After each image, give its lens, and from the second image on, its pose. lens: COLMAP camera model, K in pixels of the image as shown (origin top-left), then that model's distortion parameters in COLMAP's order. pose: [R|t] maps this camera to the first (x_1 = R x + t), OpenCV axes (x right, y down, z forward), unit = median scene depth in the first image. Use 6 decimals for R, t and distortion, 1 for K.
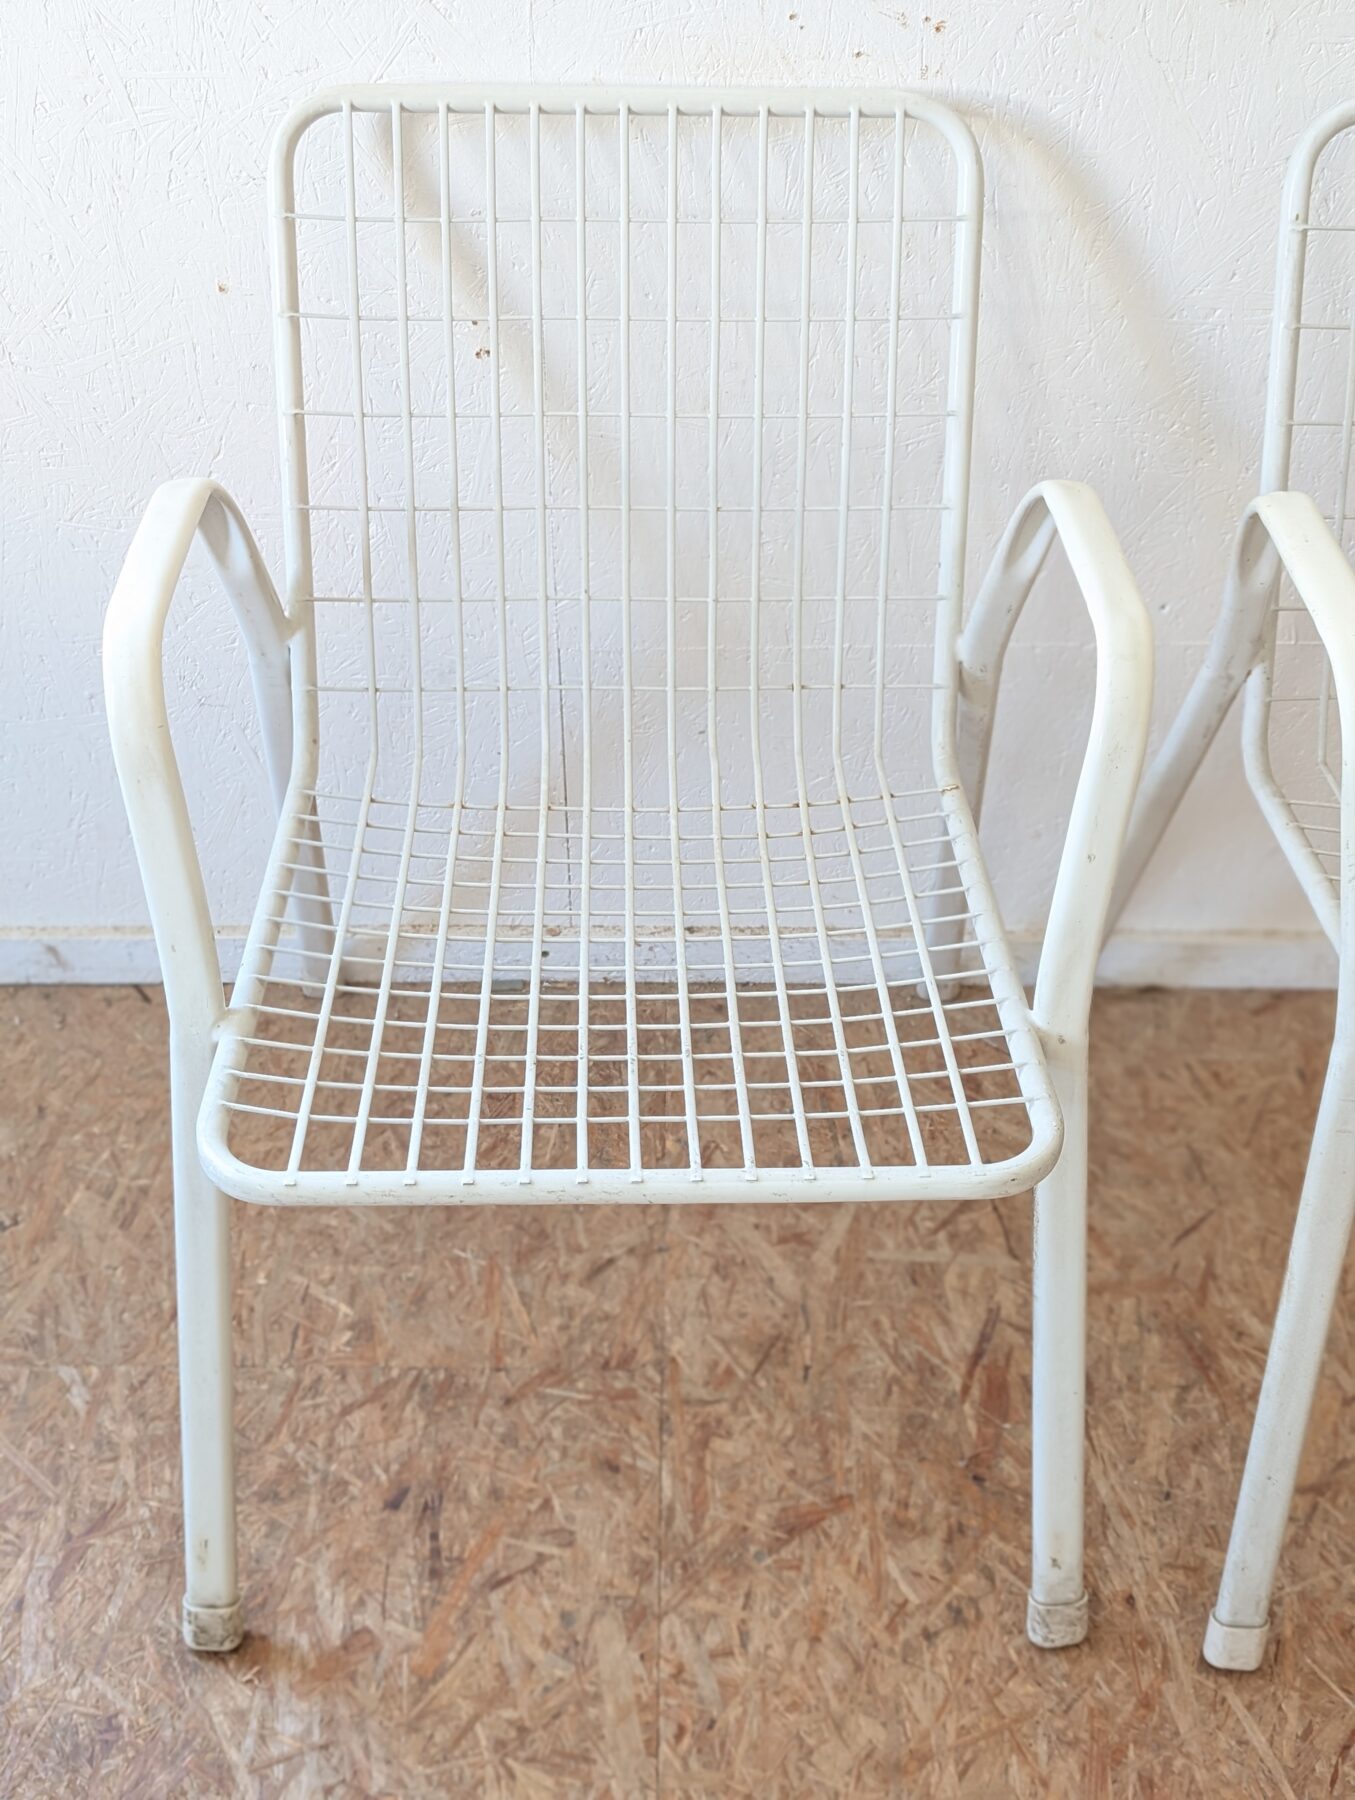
lens RADIAL K [[1999.2, 0, 629.7], [0, 1999.2, 872.5], [0, 0, 1]] dist [-0.003172, 0.000000]
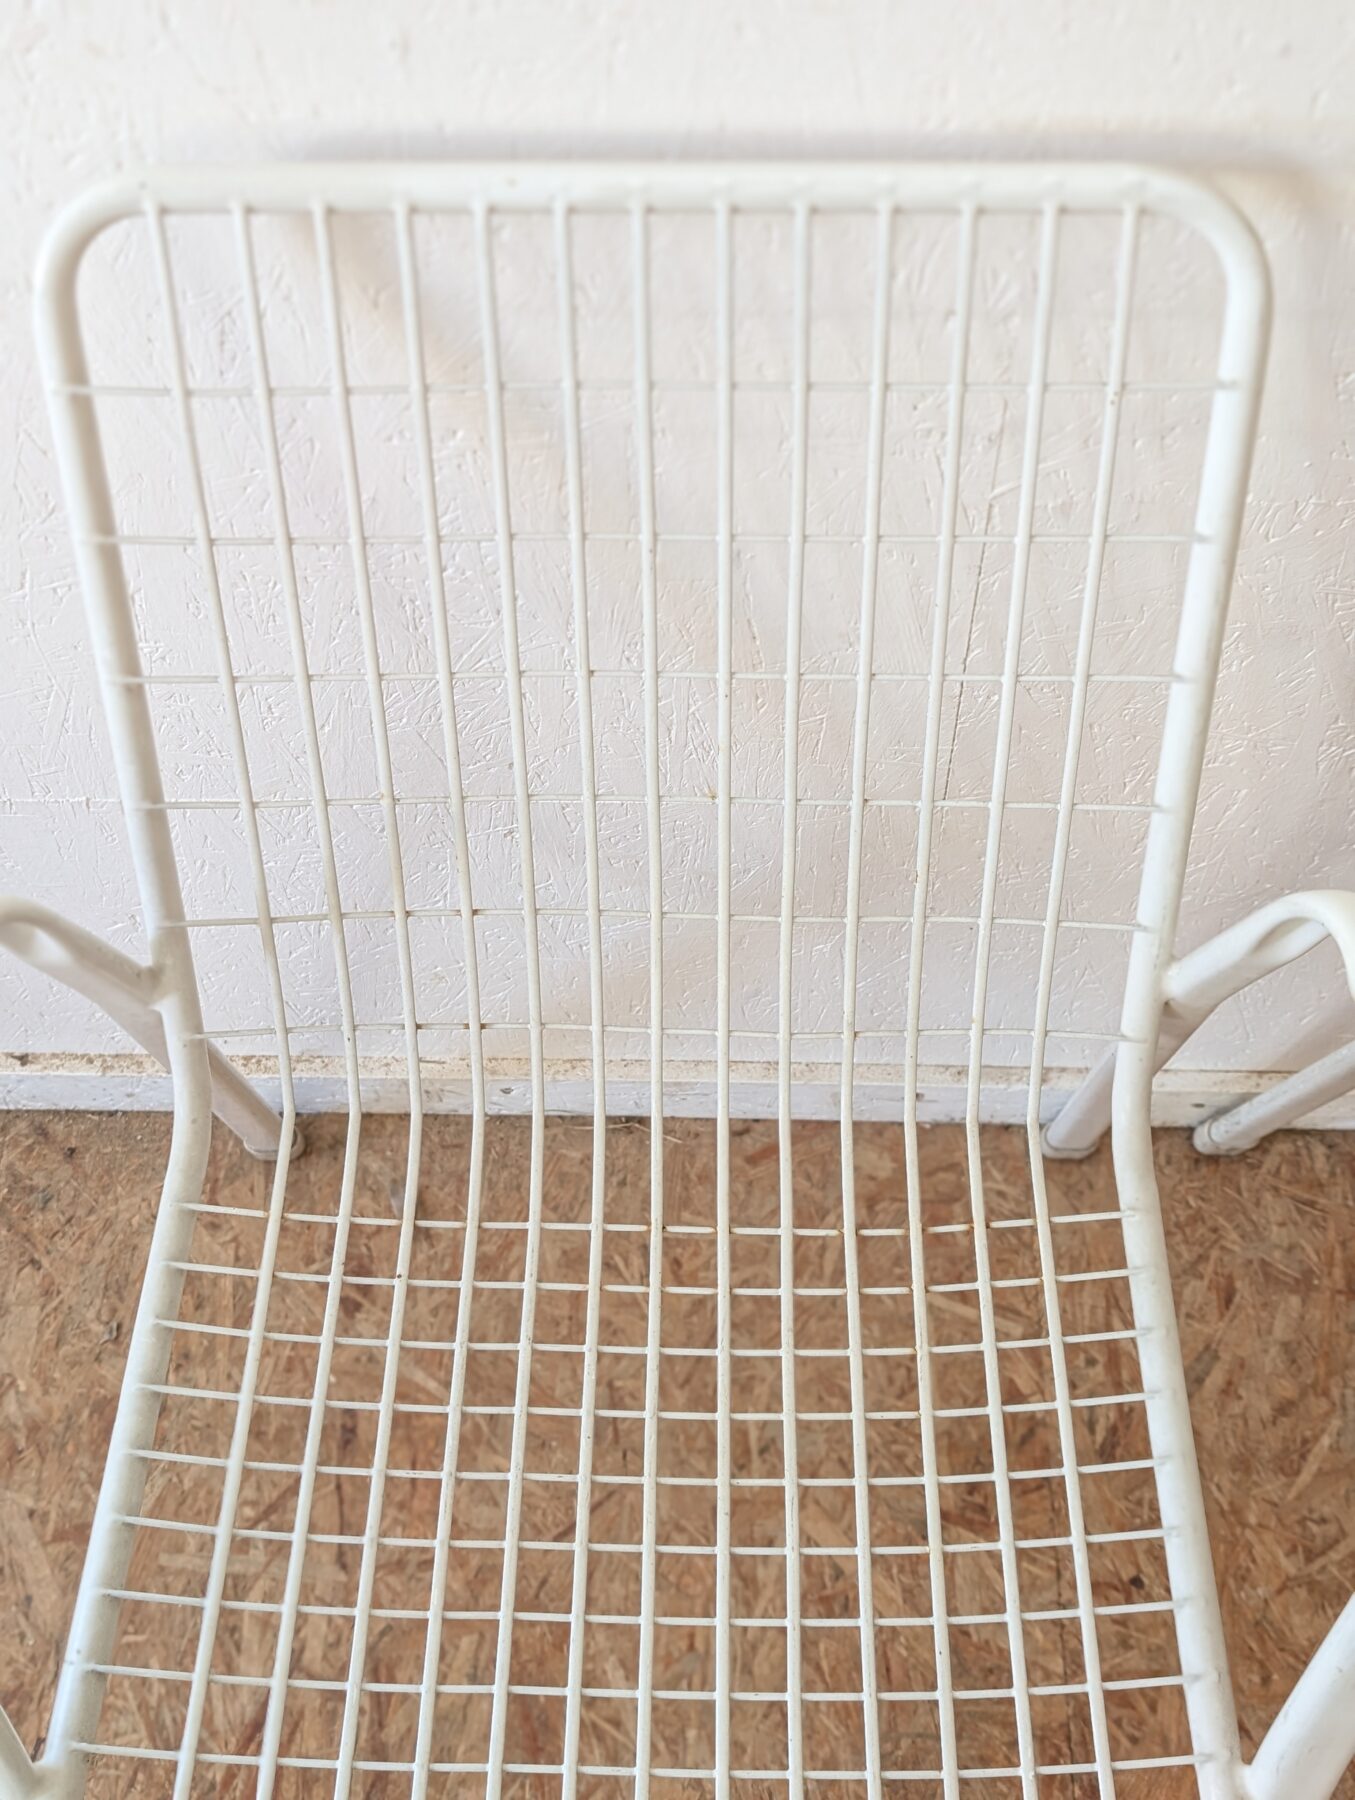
lens RADIAL K [[1999.2, 0, 642.5], [0, 1999.2, 868.9], [0, 0, 1]] dist [-0.003172, 0.000000]
pose [[0.998951, 0.002421, -0.045736, 0.372487], [0.010564, 0.959495, 0.281528, -0.316319], [0.044565, -0.281716, 0.958462, 0.348452]]
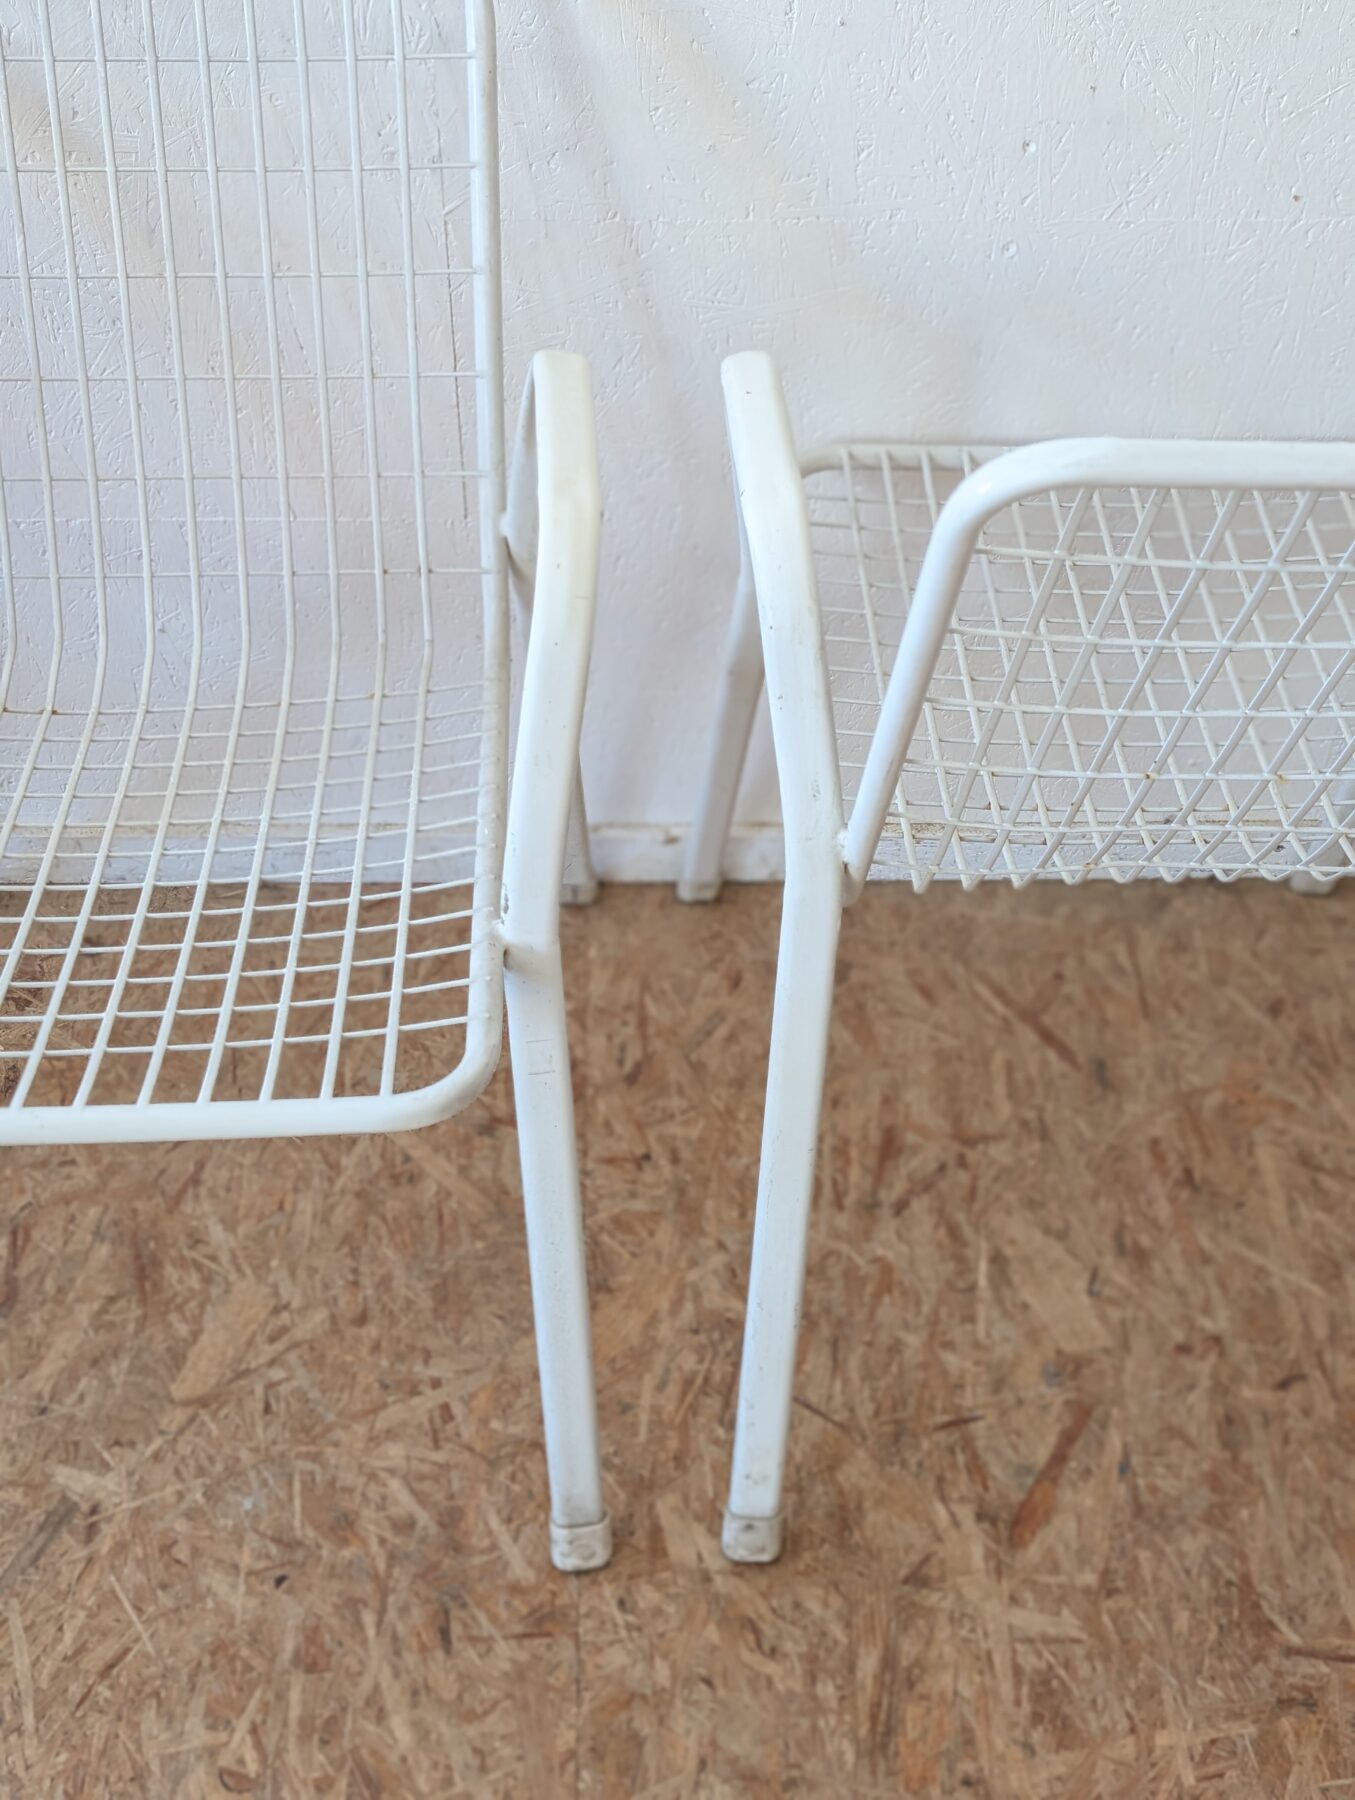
lens RADIAL K [[1999.2, 0, 697.1], [0, 1999.2, 898.5], [0, 0, 1]] dist [-0.003172, 0.000000]
pose [[0.998873, -0.012975, 0.045655, 0.522857], [0.010057, 0.997927, 0.063564, 0.007180], [-0.046385, -0.063034, 0.996933, 0.040073]]
